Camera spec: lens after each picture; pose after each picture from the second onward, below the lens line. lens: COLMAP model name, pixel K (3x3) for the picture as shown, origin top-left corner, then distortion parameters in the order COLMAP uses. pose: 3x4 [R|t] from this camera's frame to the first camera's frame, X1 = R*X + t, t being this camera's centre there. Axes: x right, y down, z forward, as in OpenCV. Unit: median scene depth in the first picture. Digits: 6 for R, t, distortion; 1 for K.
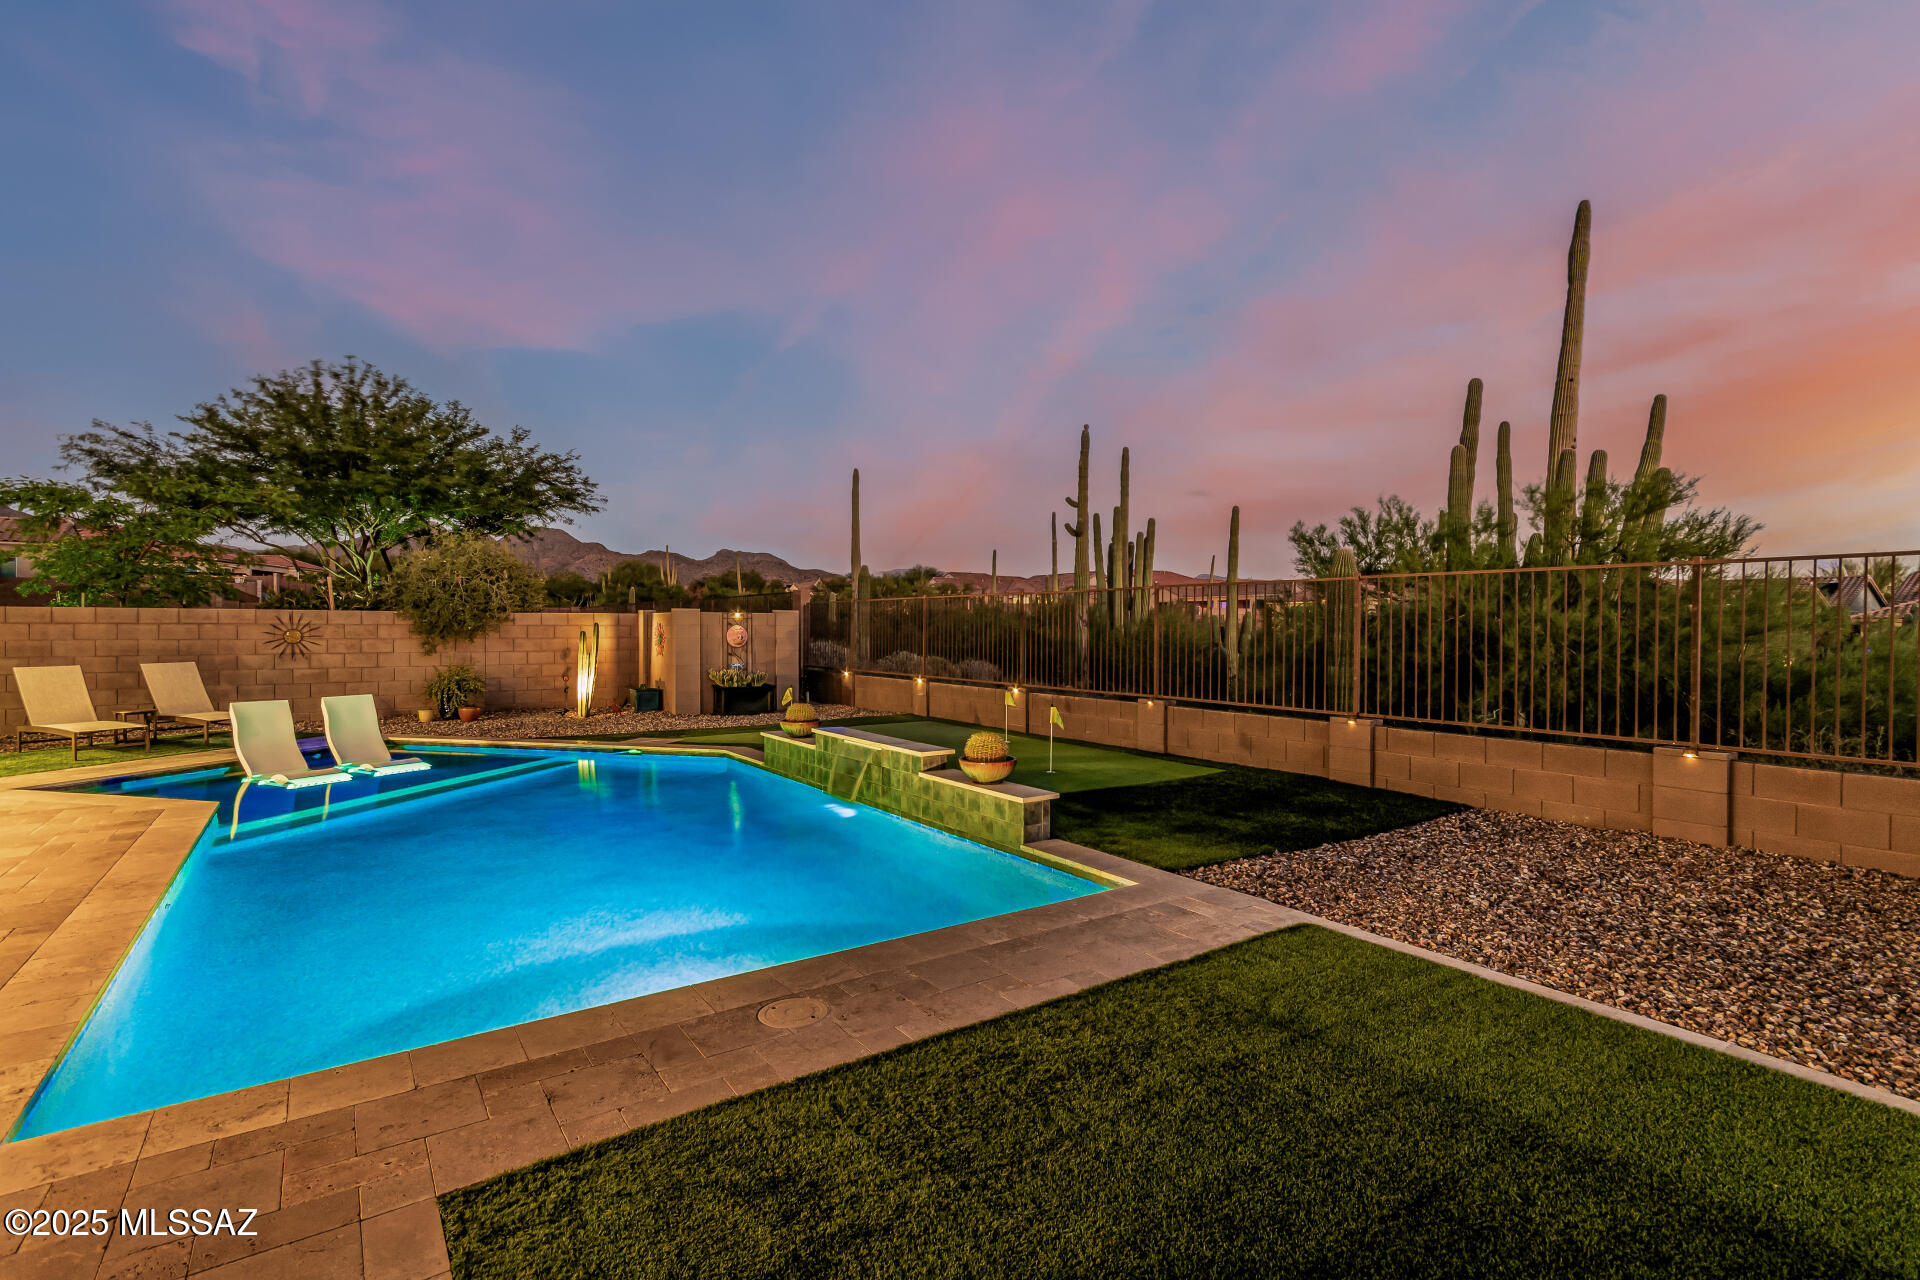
lens RADIAL K [[882.2, 0, 973.2], [0, 882.2, 640.1], [0, 0, 1]] dist [0.002511, 0.001019]
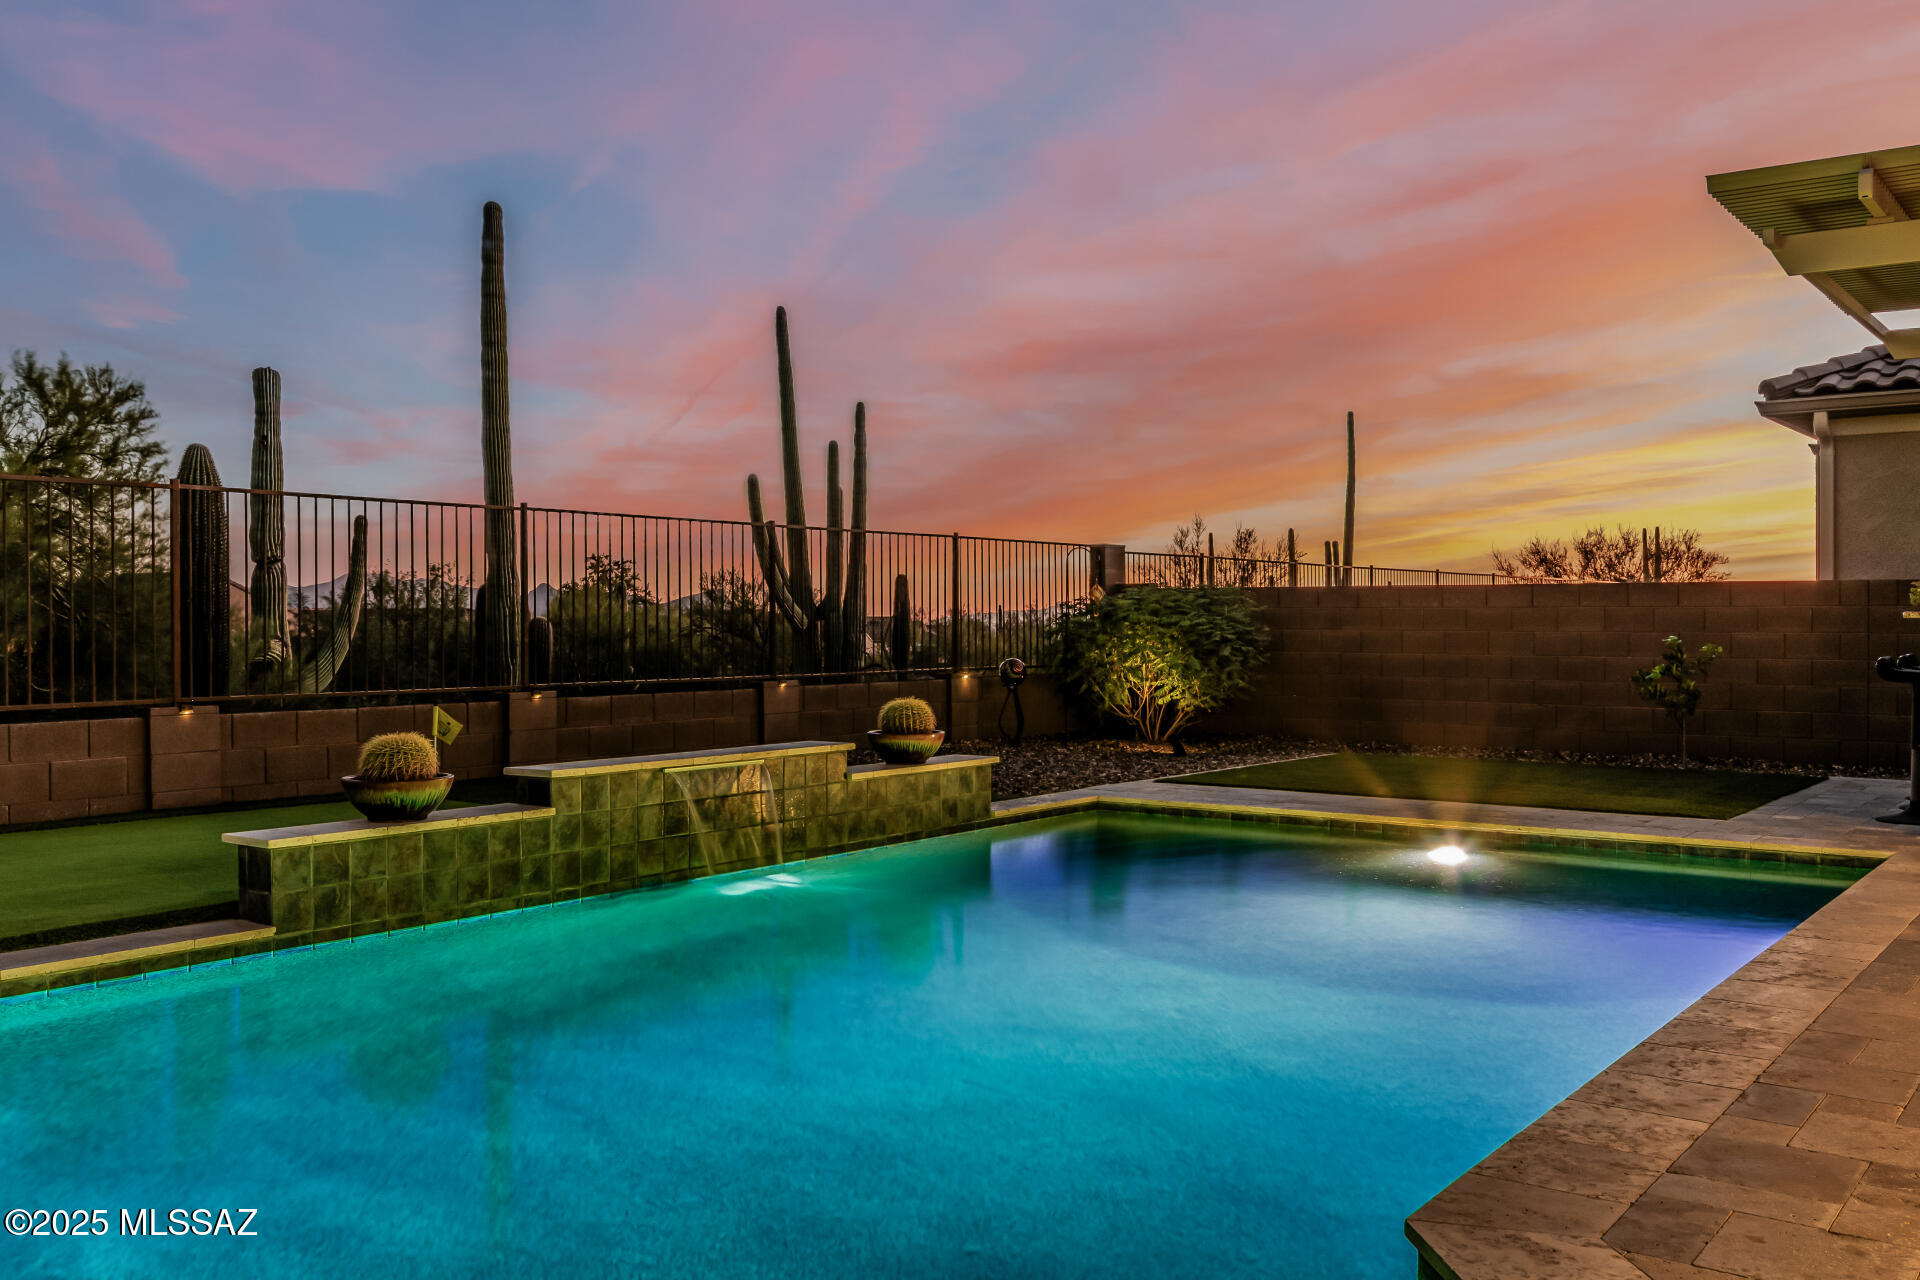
lens RADIAL K [[1669.9, 0, 963.5], [0, 1669.9, 616.6], [0, 0, 1]] dist [0.011291, 0.005258]
pose [[-0.306115, 0.000909, 0.951994, -1.220480], [0.014044, 0.999895, 0.003561, 0.026284], [-0.951891, 0.014460, -0.306095, 1.236007]]
